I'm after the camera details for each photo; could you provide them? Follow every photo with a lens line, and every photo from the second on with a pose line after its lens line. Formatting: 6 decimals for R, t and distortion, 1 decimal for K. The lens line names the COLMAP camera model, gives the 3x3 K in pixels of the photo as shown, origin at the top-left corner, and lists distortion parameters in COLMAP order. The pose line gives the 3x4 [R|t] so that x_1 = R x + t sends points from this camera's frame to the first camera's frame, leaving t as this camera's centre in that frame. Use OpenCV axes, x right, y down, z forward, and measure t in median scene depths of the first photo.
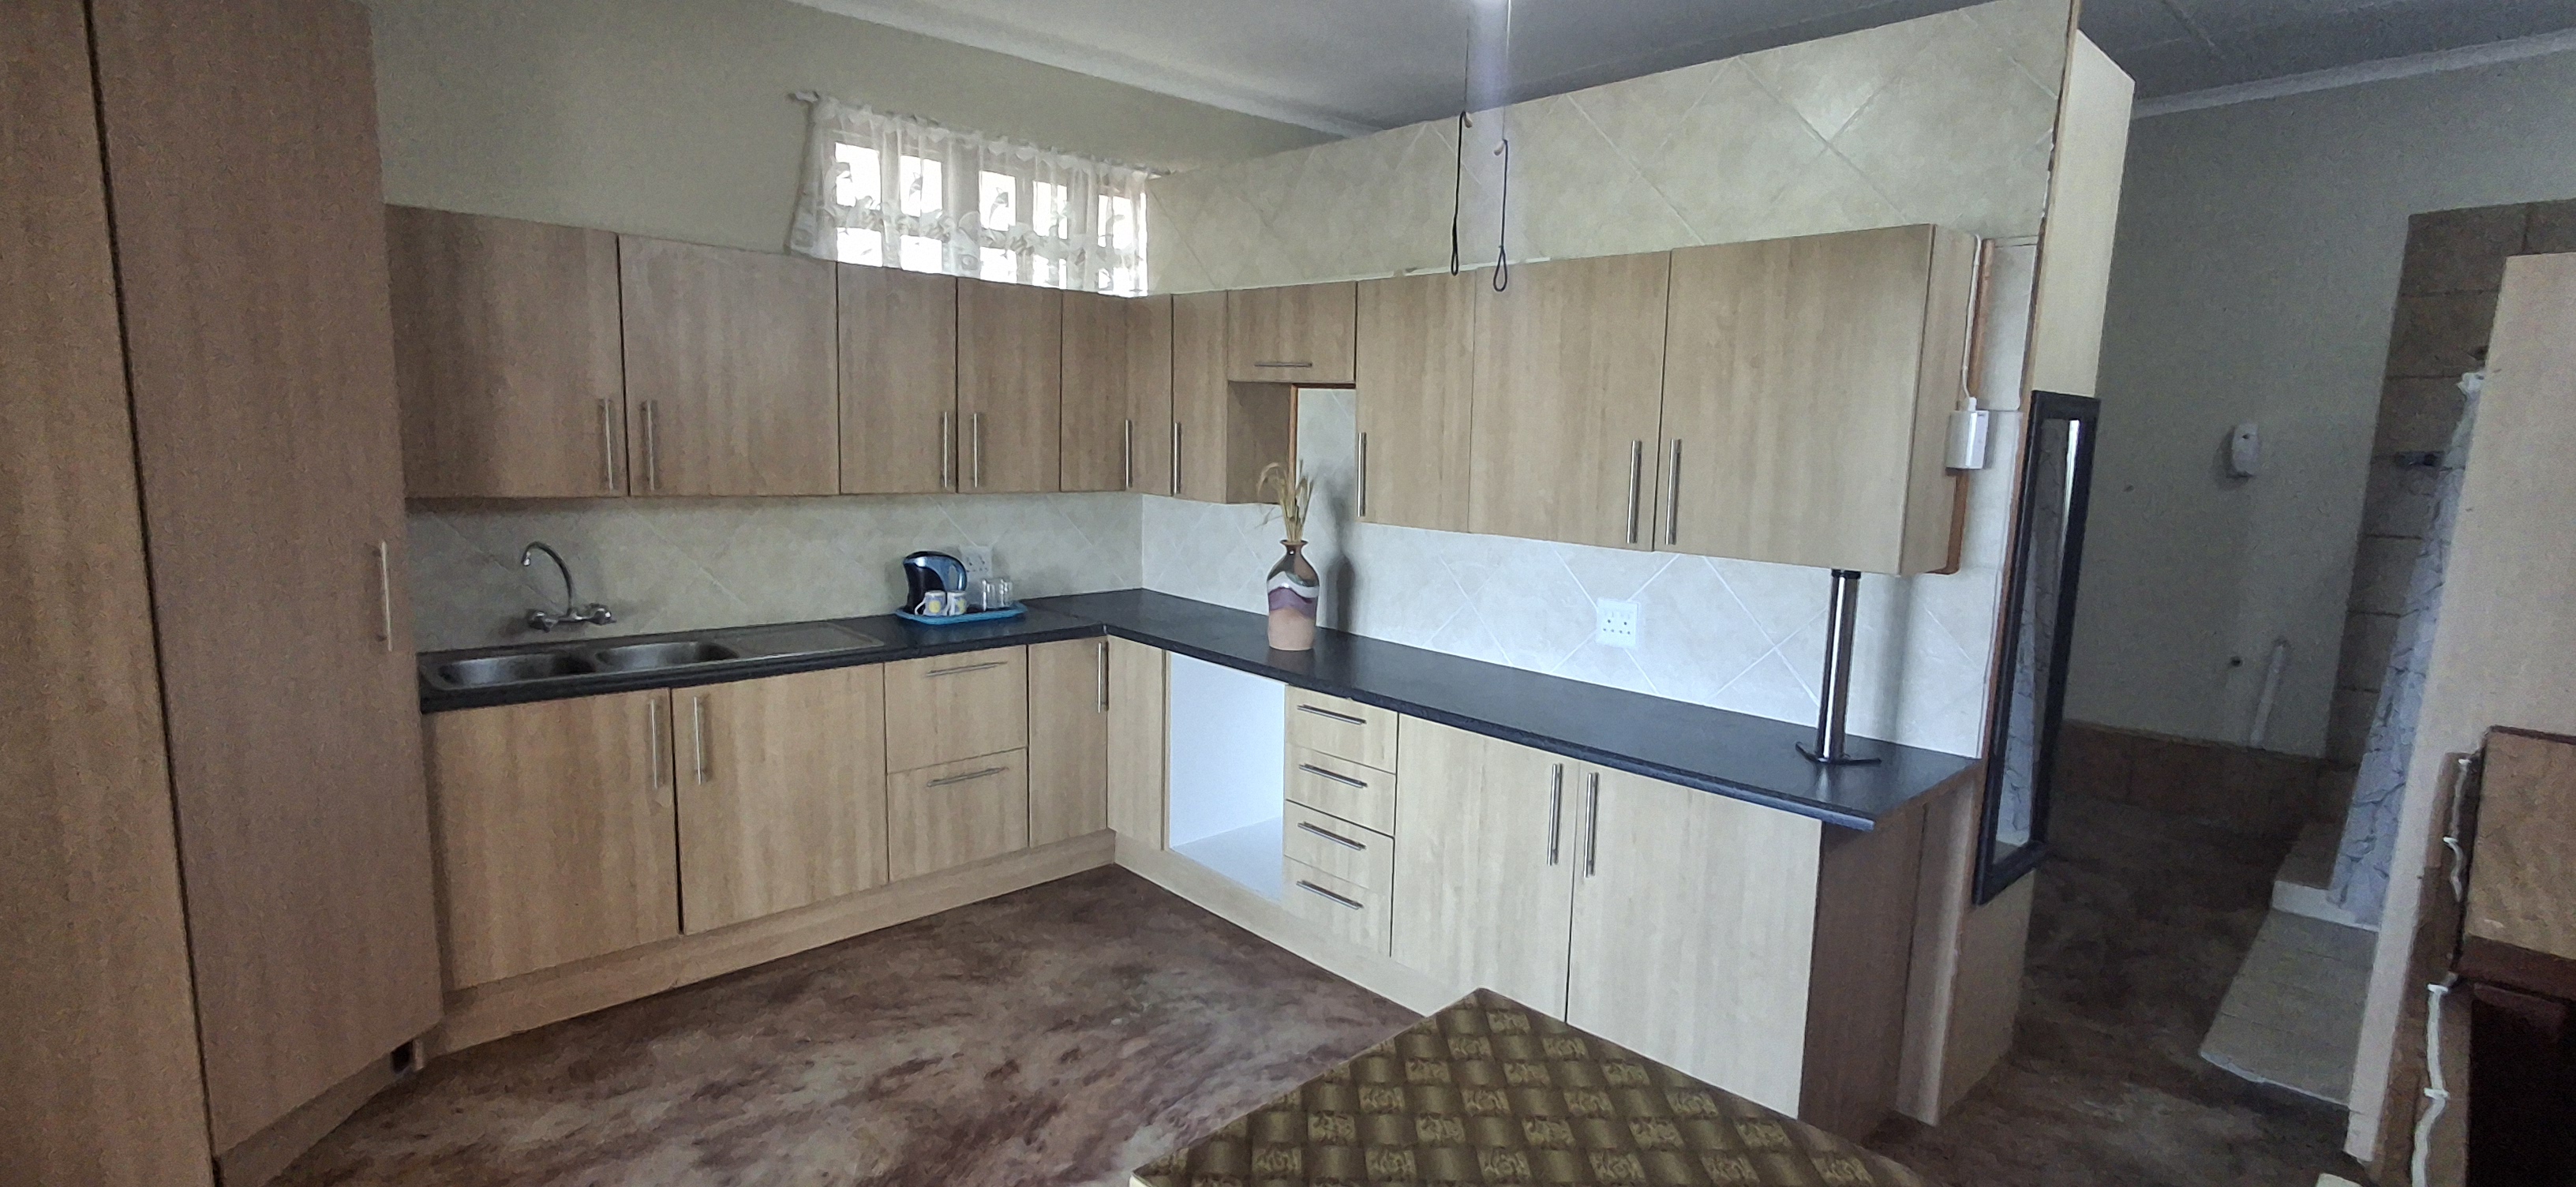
lens RADIAL K [[1166.1, 0, 1288.0], [0, 1166.1, 593.5], [0, 0, 1]] dist [0.019765, 0.000116]
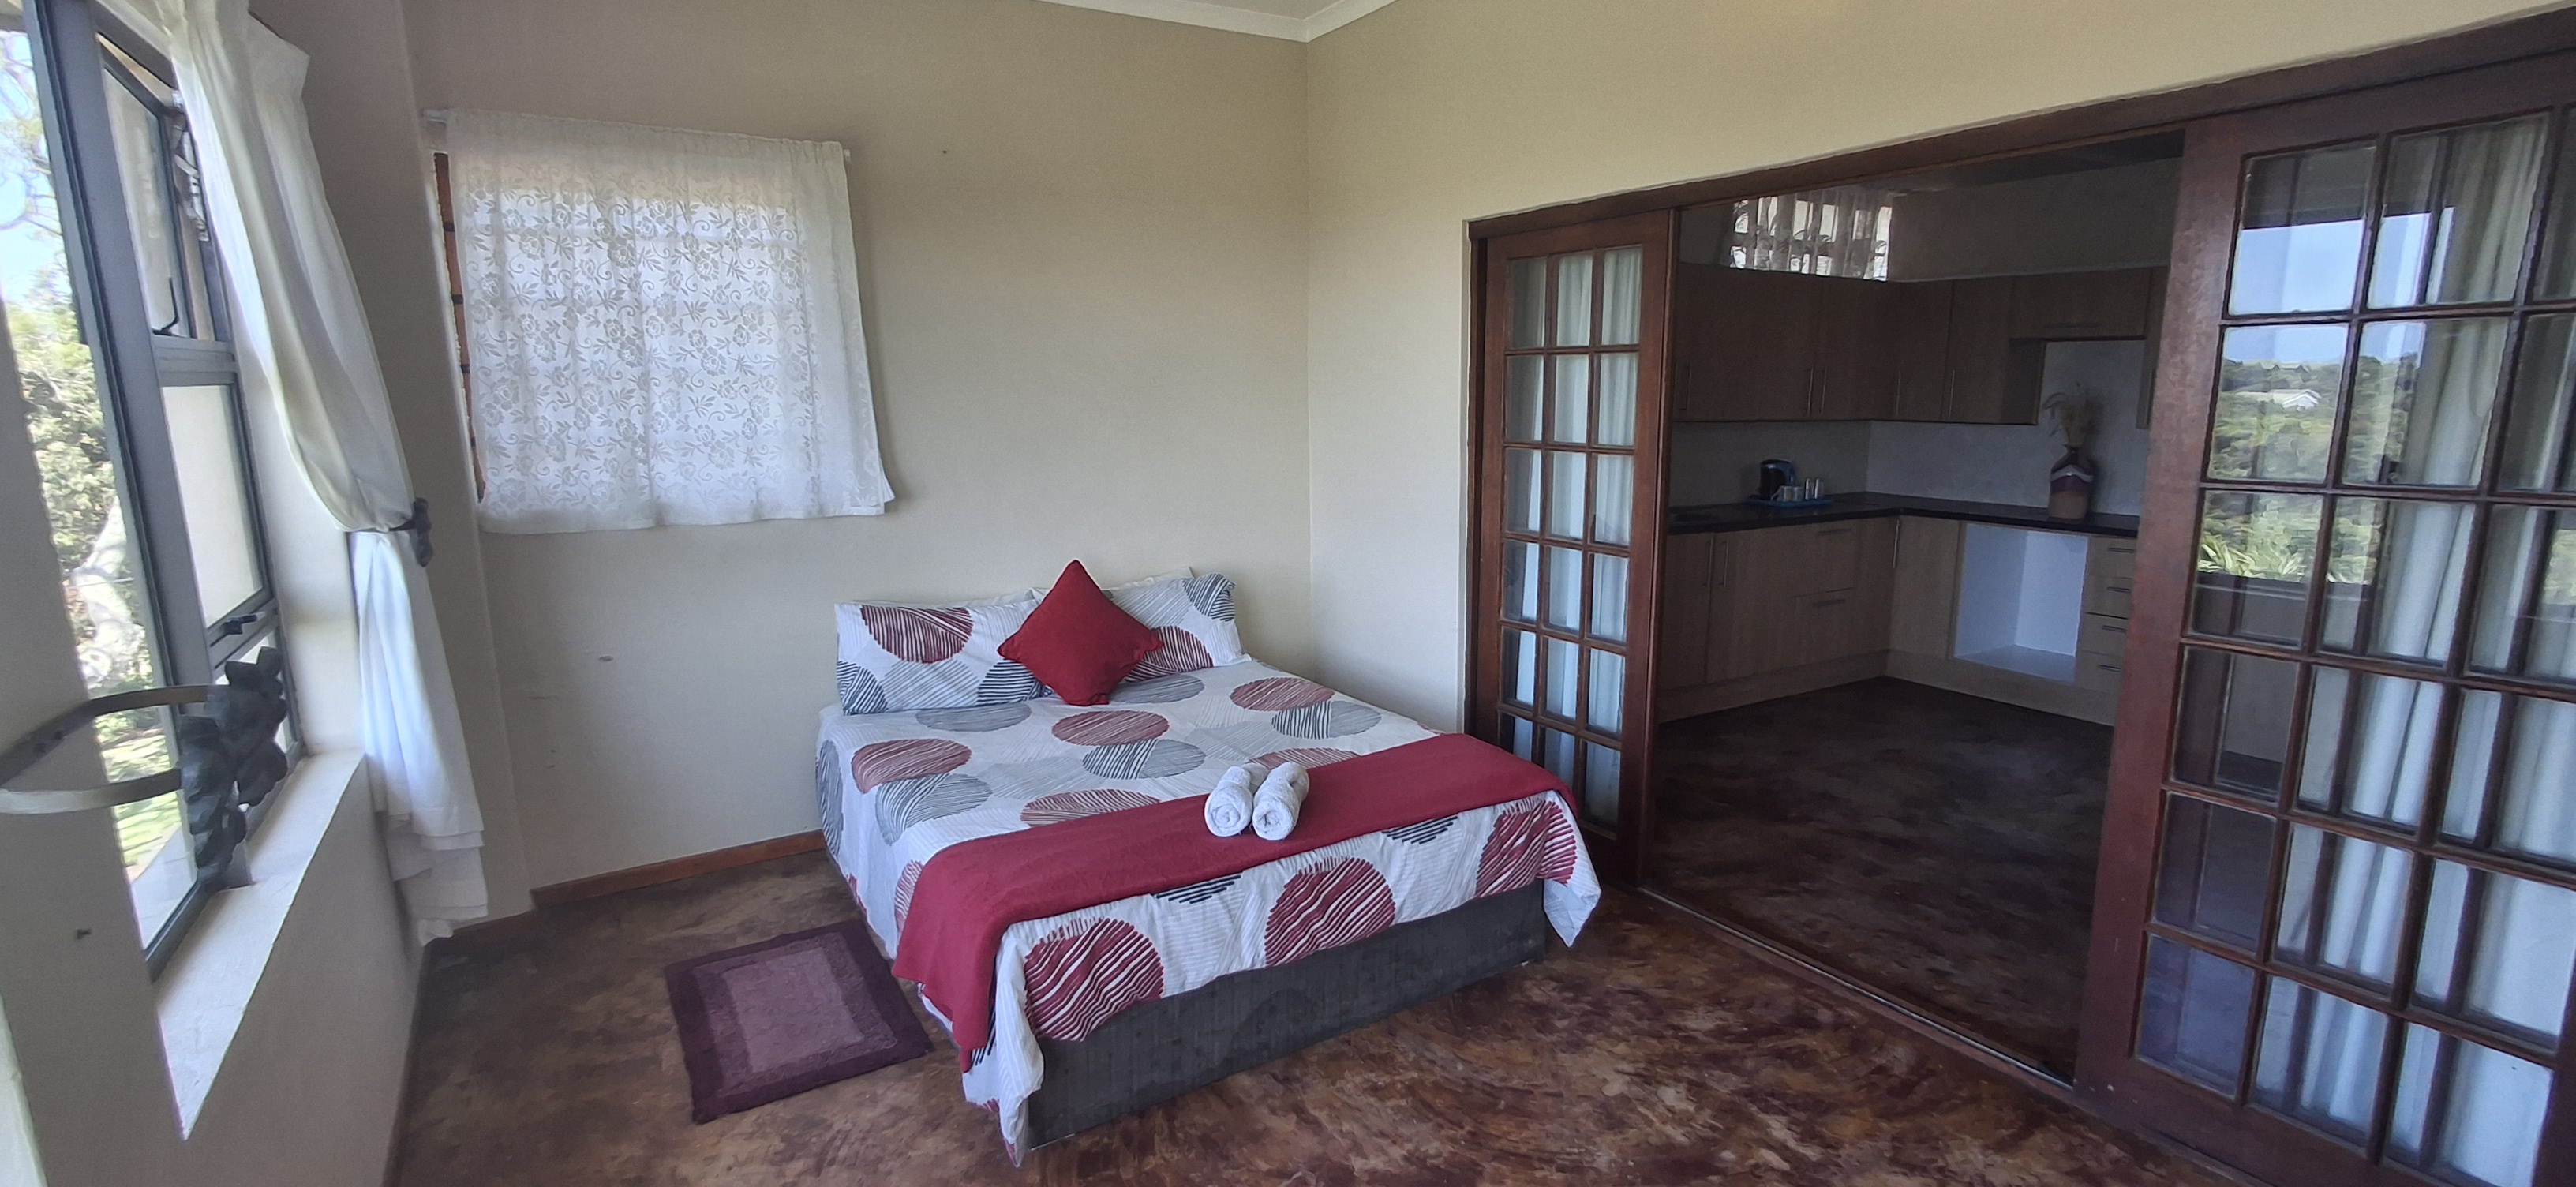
lens RADIAL K [[1188.2, 0, 1288.0], [0, 1188.2, 593.5], [0, 0, 1]] dist [-0.002712, -0.000142]
pose [[0.977951, 0.007487, -0.208699, -0.632534], [-0.000844, 0.999491, 0.031901, 0.092556], [0.208832, -0.031021, 0.977459, -0.665347]]
